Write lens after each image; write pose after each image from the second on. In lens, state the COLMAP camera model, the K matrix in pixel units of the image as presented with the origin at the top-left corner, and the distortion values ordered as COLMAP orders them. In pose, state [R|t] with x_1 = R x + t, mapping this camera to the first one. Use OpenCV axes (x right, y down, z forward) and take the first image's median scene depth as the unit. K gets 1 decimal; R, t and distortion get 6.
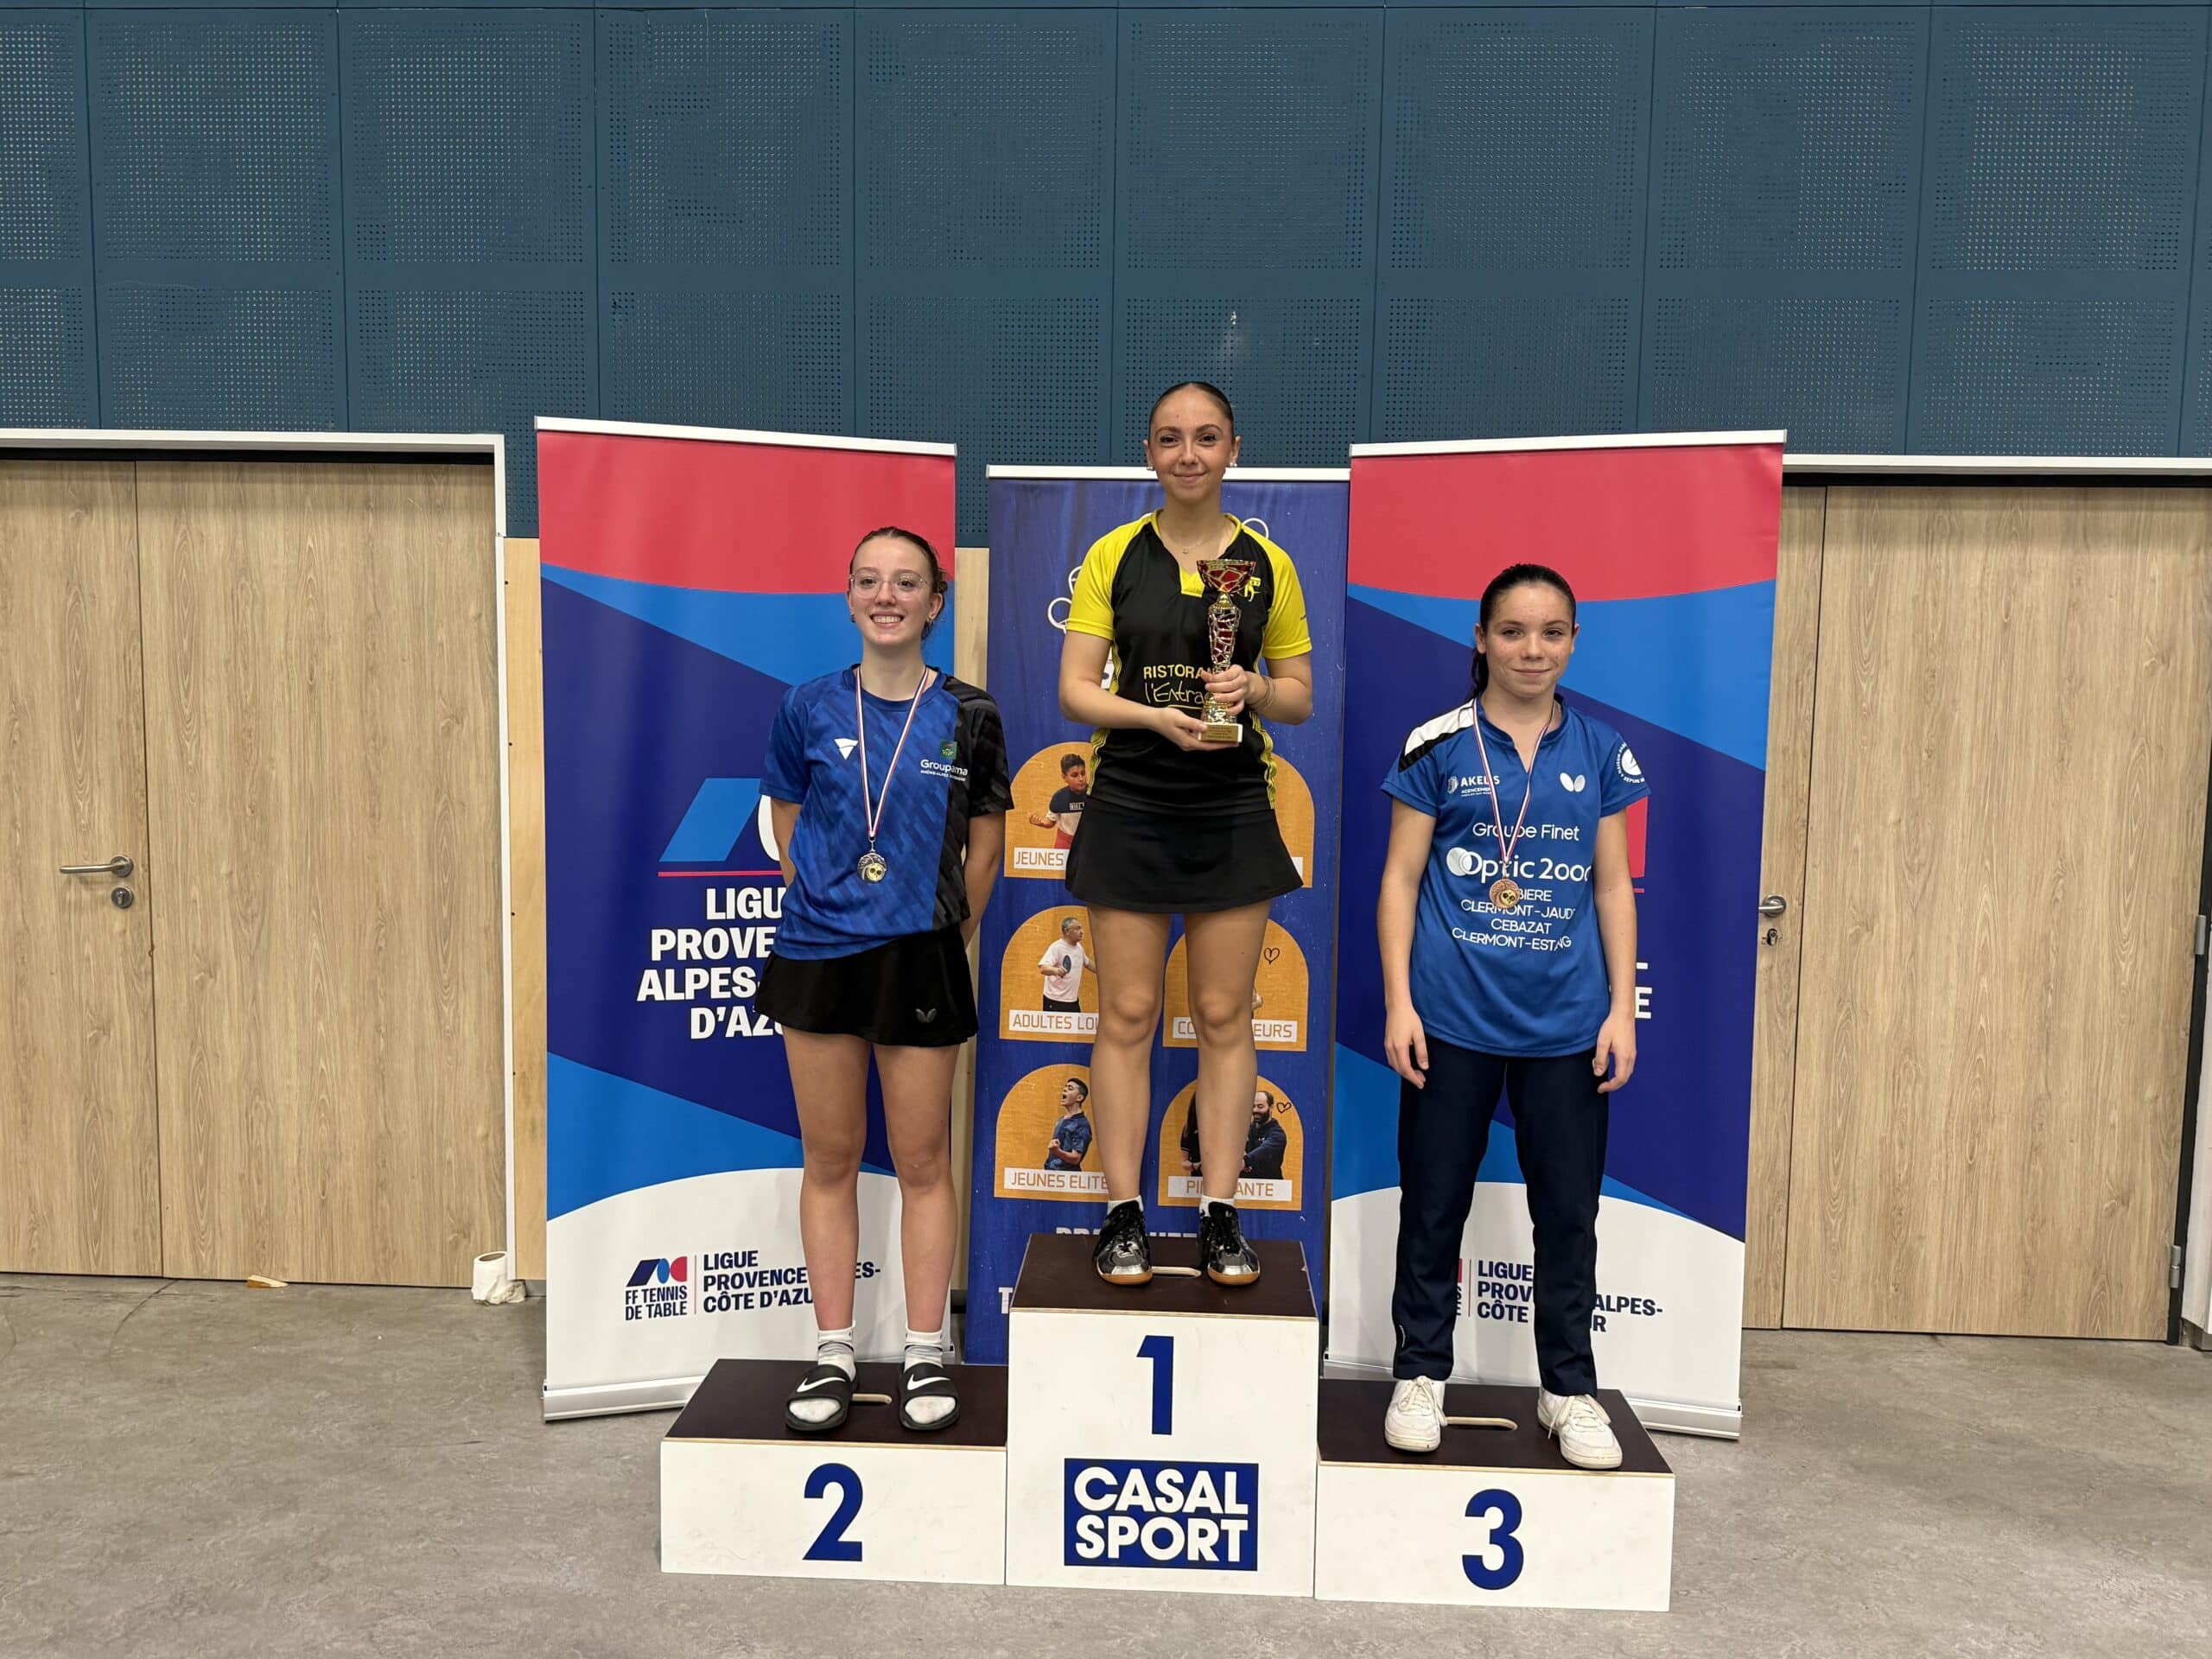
lens RADIAL K [[1751.4, 0, 1106.0], [0, 1751.4, 829.5], [0, 0, 1]] dist [0.216910, -0.511124]
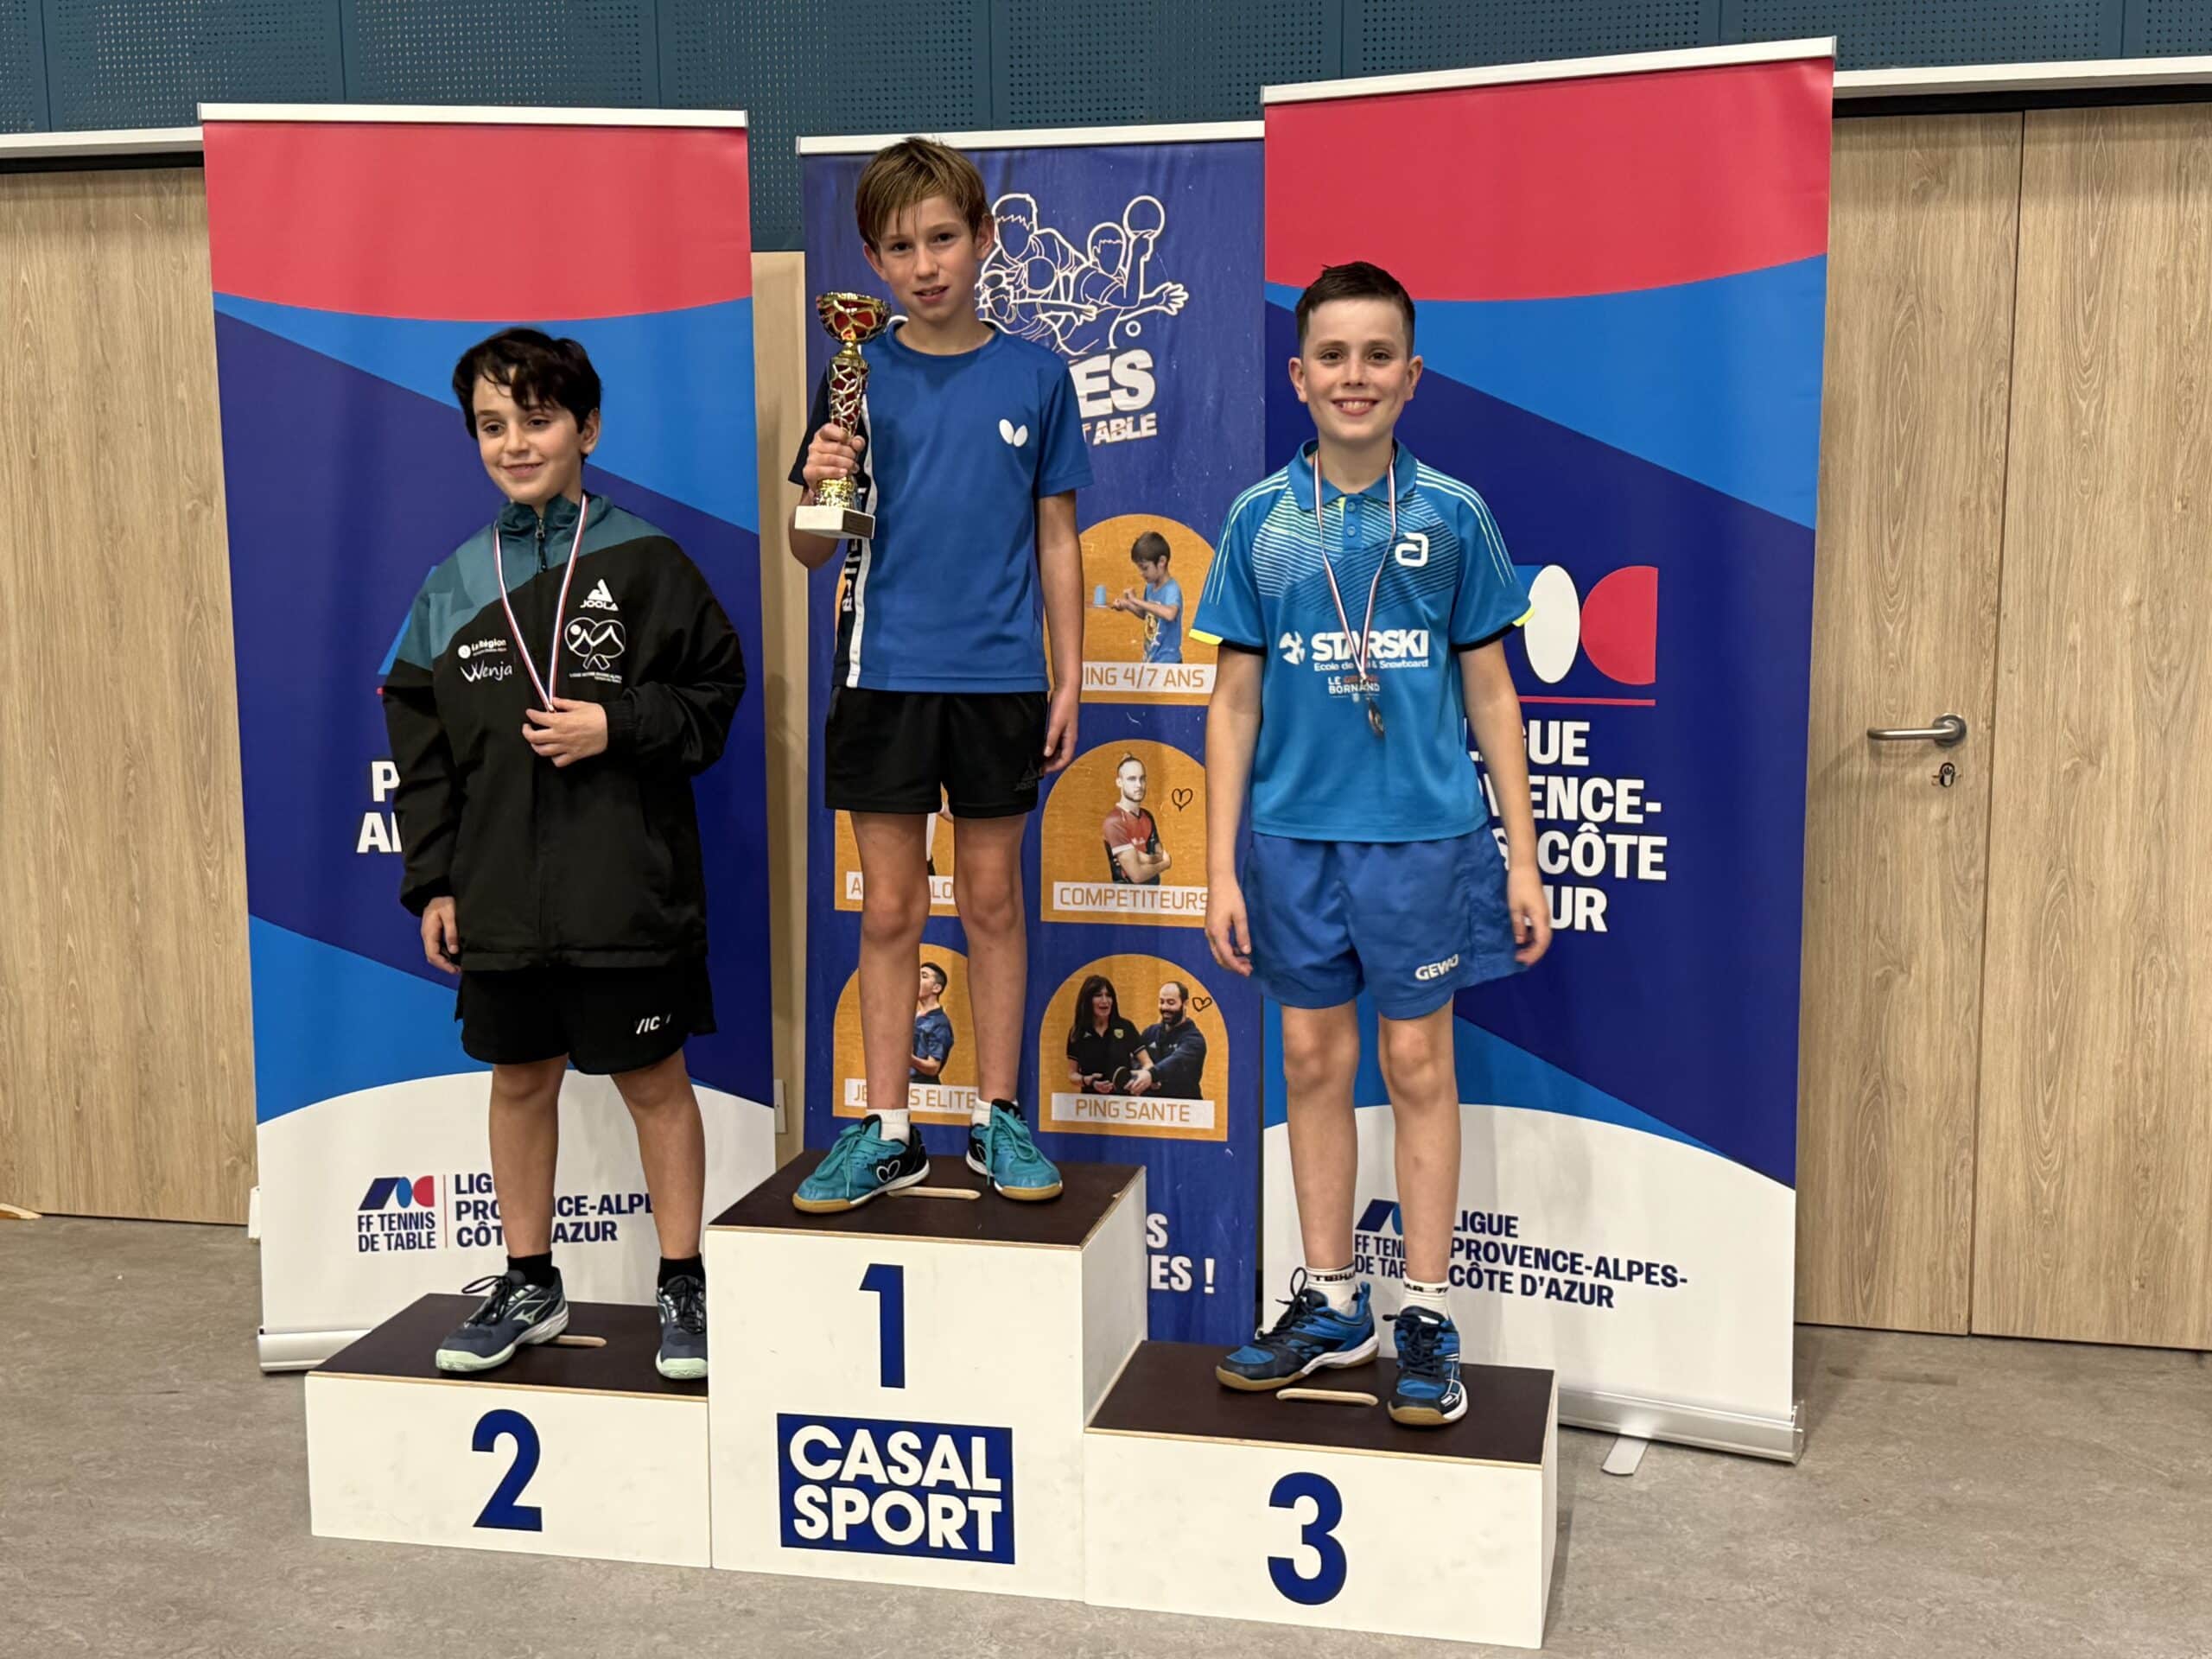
lens RADIAL K [[2653.0, 0, 1073.7], [0, 2653.0, 833.8], [0, 0, 1]] dist [0.207275, -0.504585]
pose [[0.982026, 0.002016, -0.188737, 0.262267], [0.008873, 0.998344, 0.056834, 0.022768], [0.188539, -0.057488, 0.980382, -0.101734]]
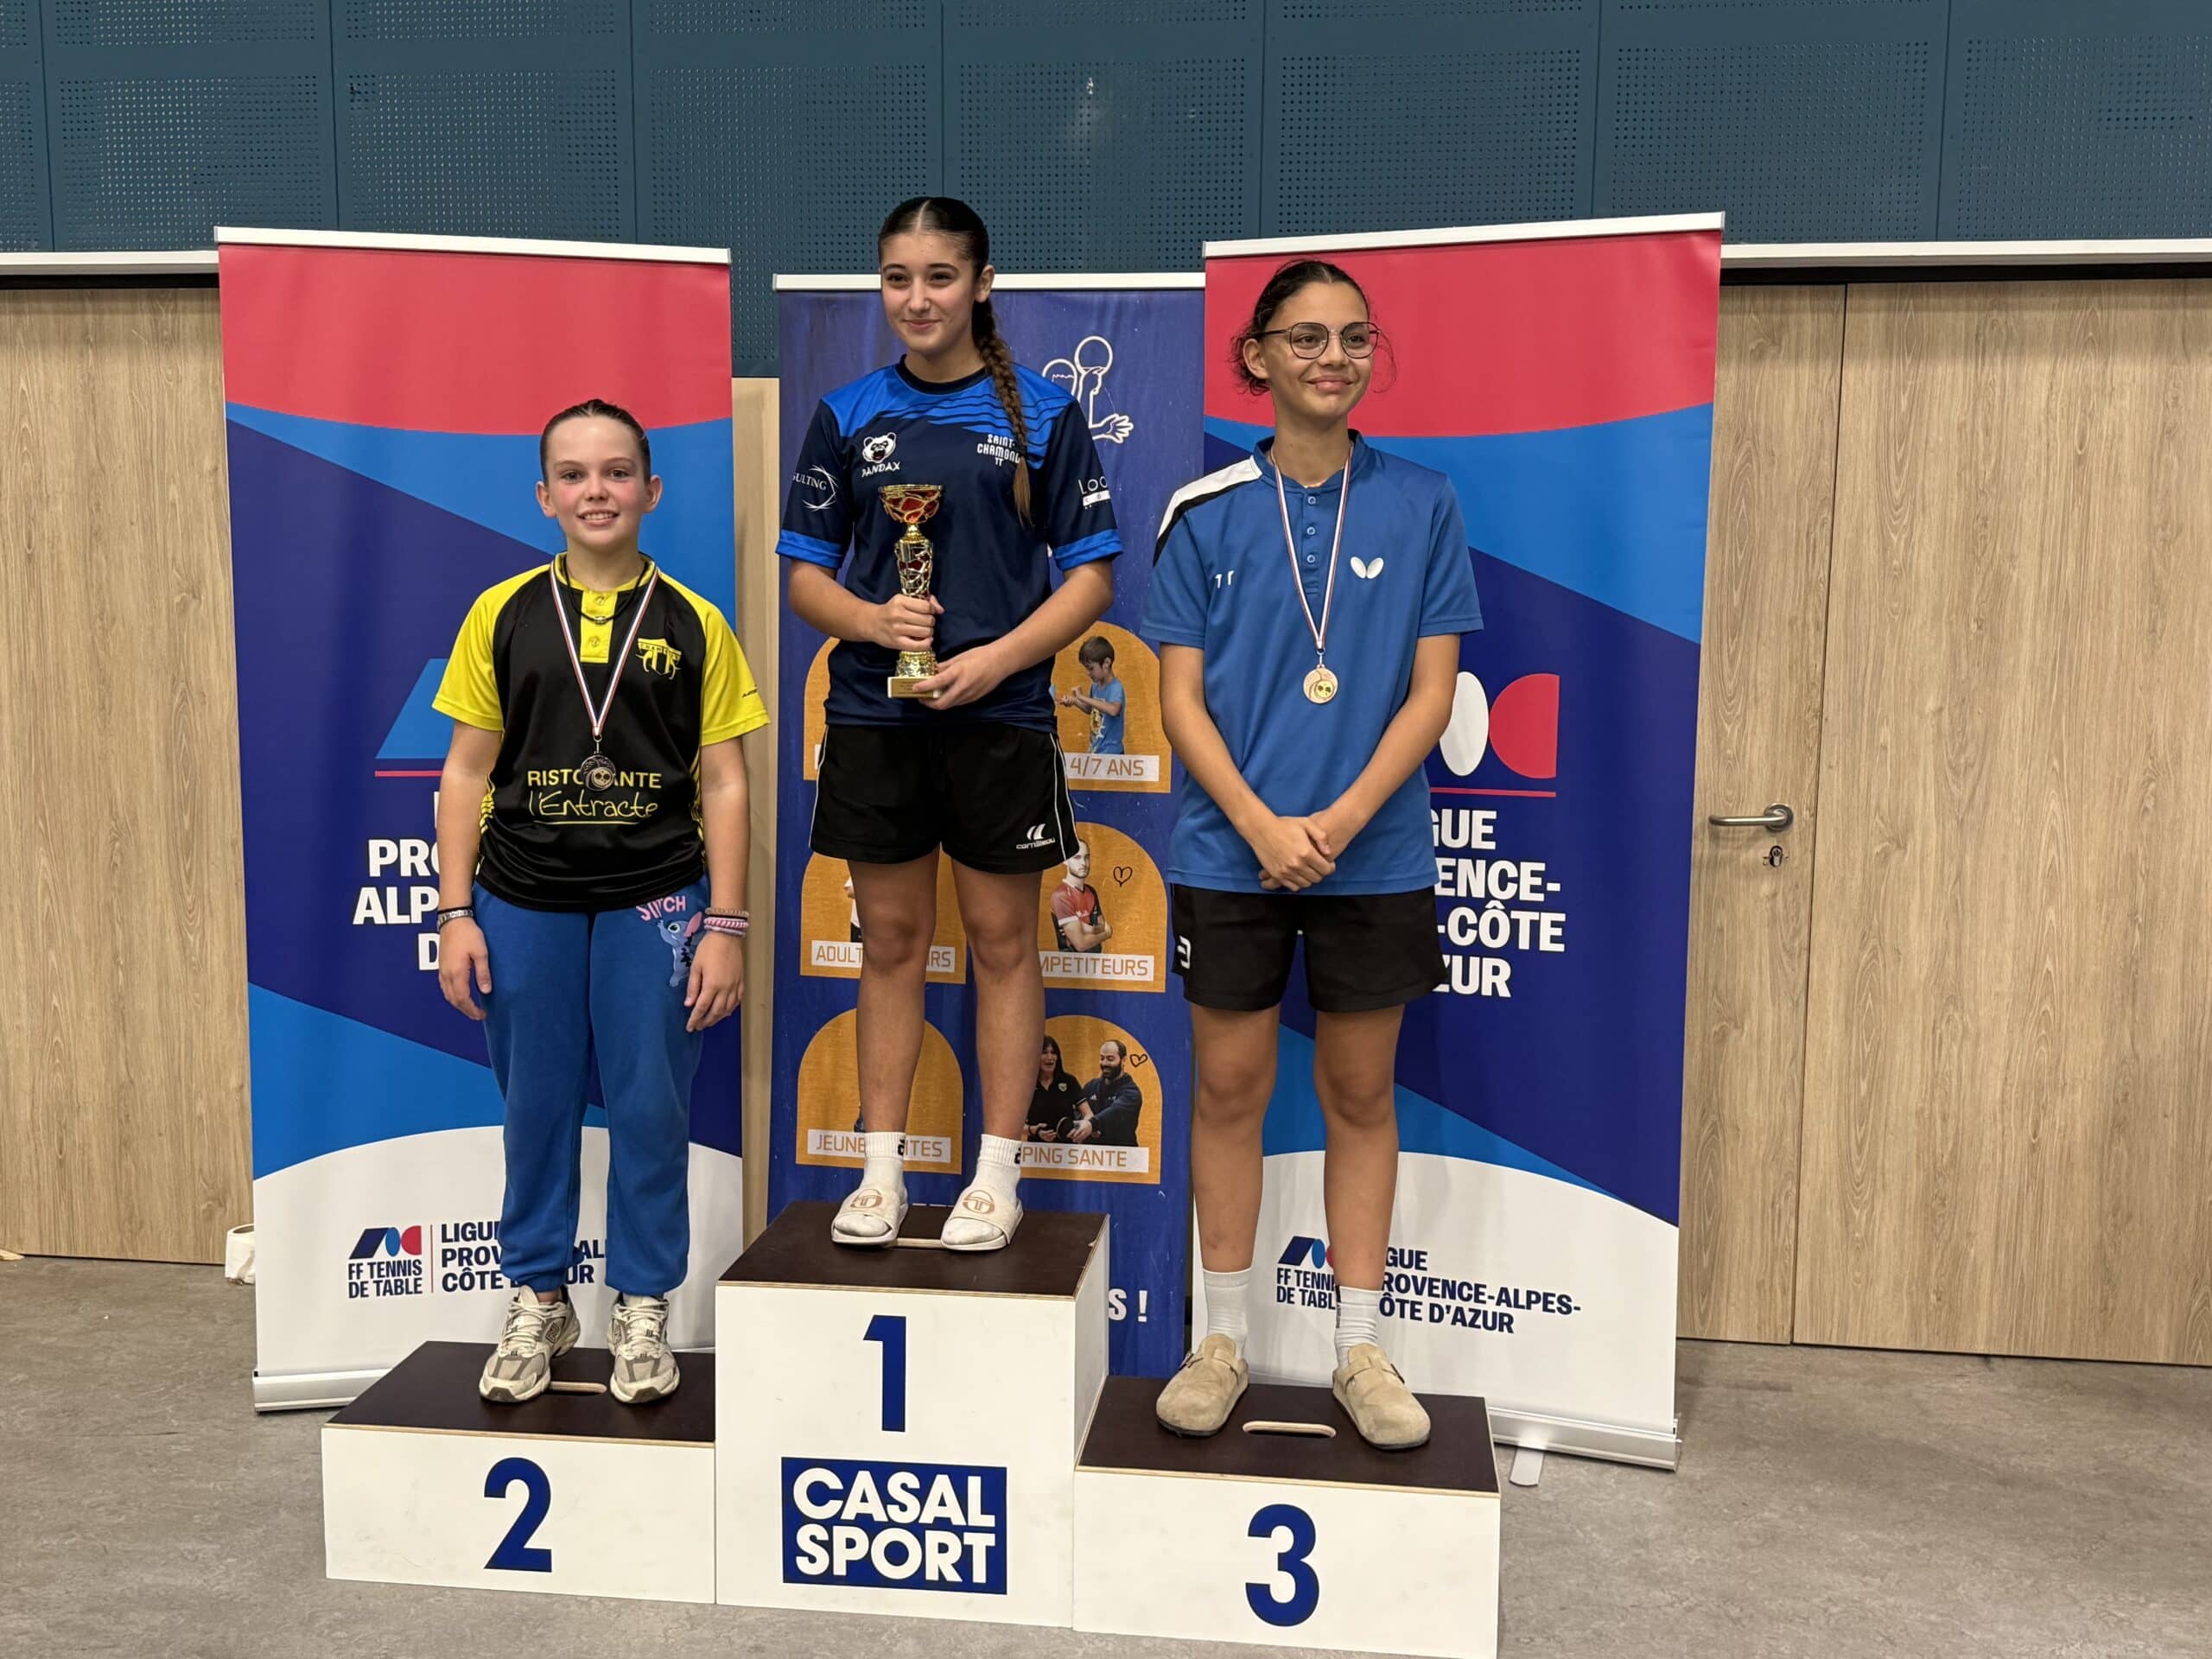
lens RADIAL K [[2218.3, 0, 1088.0], [0, 2218.3, 831.1], [0, 0, 1]] dist [0.203672, -0.493217]
pose [[0.996253, 0.002306, -0.086454, 0.169202], [0.000873, 0.999325, 0.036719, 0.012985], [0.086480, -0.036657, 0.995579, -0.031590]]
